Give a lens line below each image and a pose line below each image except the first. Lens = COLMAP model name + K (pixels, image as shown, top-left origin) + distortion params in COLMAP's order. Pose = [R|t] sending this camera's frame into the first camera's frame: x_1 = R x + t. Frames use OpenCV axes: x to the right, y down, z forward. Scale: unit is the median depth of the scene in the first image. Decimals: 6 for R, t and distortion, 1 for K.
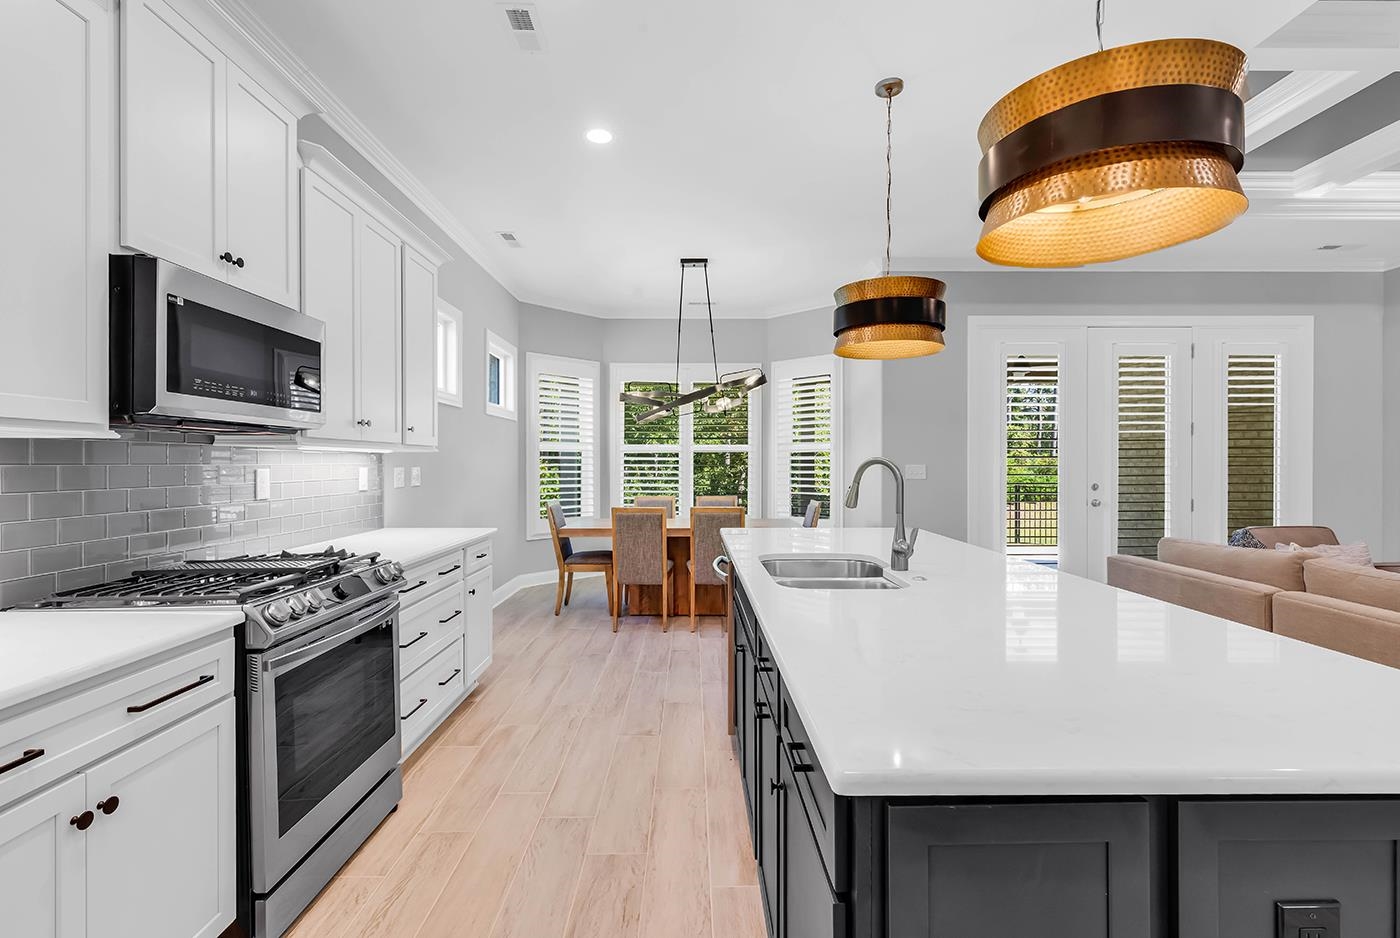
lens RADIAL K [[634.5, 0, 682.3], [0, 634.5, 467.3], [0, 0, 1]] dist [-0.013166, -0.000049]
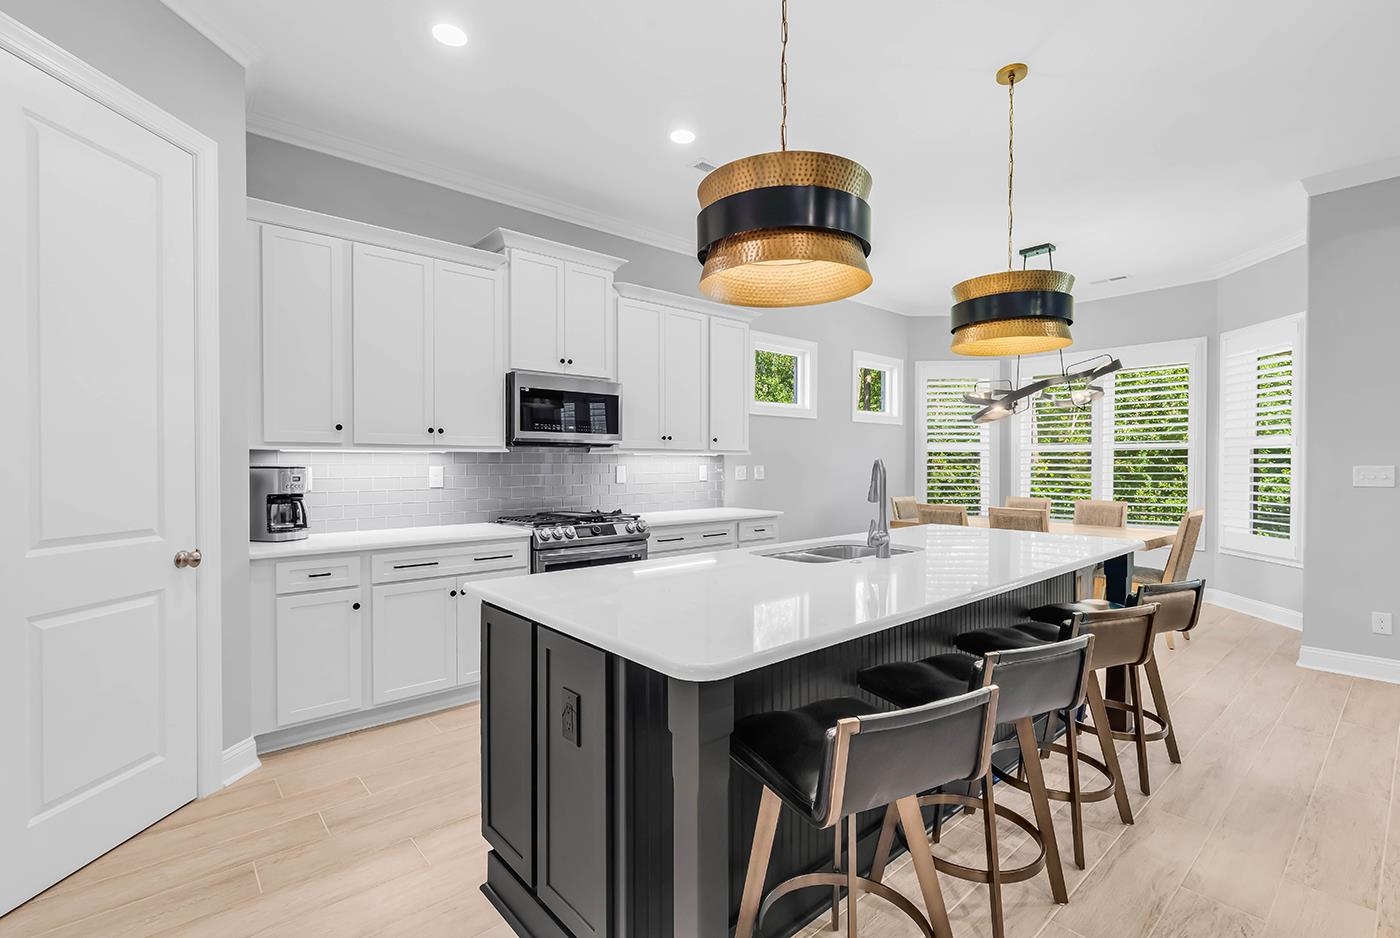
lens RADIAL K [[634.5, 0, 682.3], [0, 634.5, 467.3], [0, 0, 1]] dist [-0.013166, -0.000049]
pose [[0.645440, 0.003253, -0.763804, 0.592713], [-0.004435, 0.999990, 0.000511, 0.003130], [0.763798, 0.003057, 0.645448, -0.012744]]
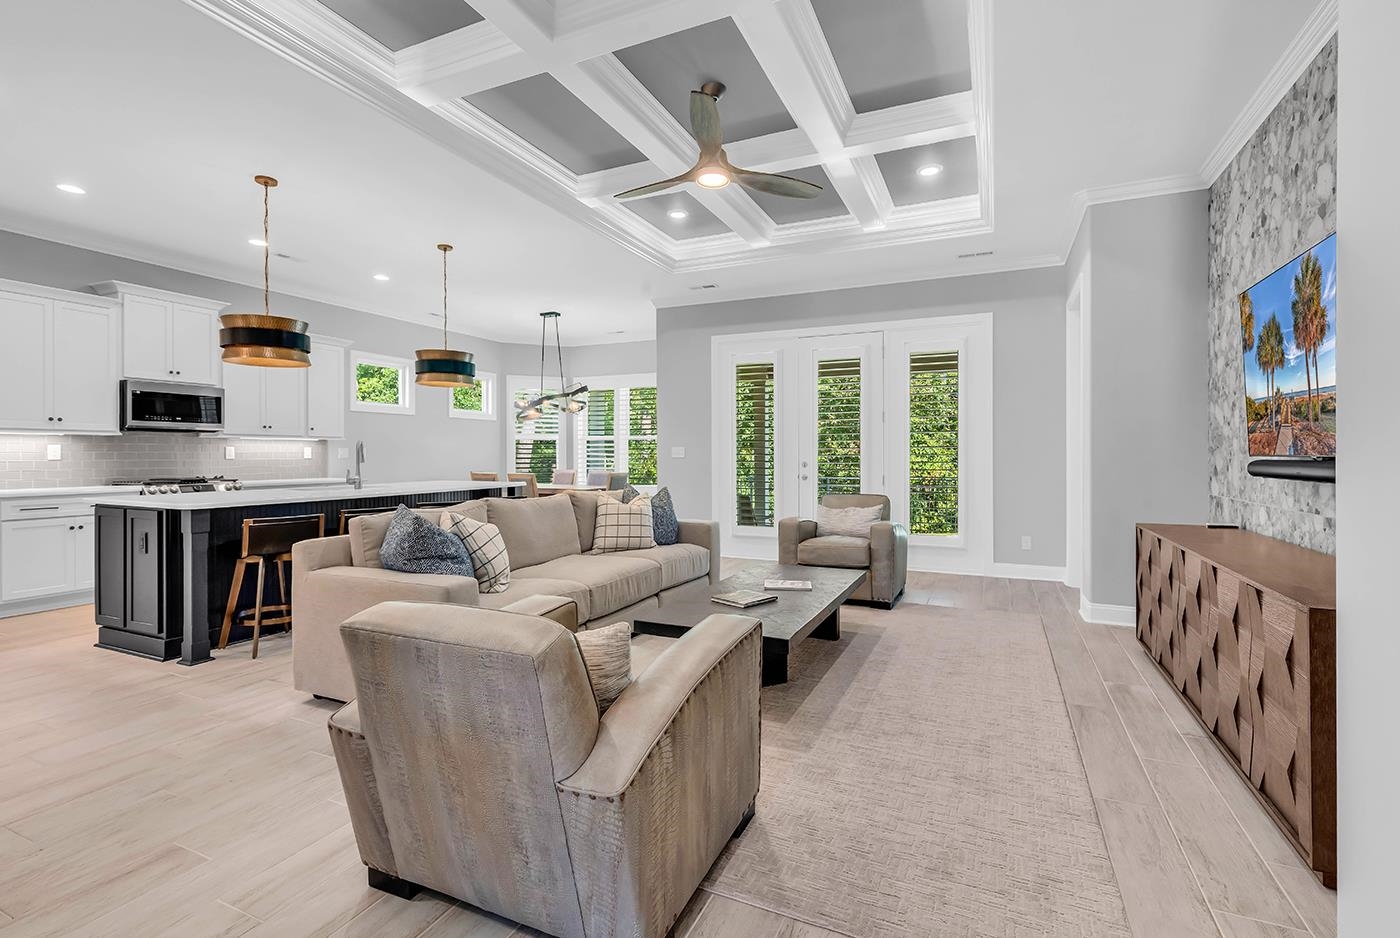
lens RADIAL K [[641.5, 0, 701.9], [0, 641.5, 455.6], [0, 0, 1]] dist [0.003230, -0.000199]
pose [[0.911547, 0.002226, -0.411189, 1.470585], [-0.003890, 0.999987, -0.003211, 0.027647], [0.411177, 0.004527, 0.911544, -0.372950]]
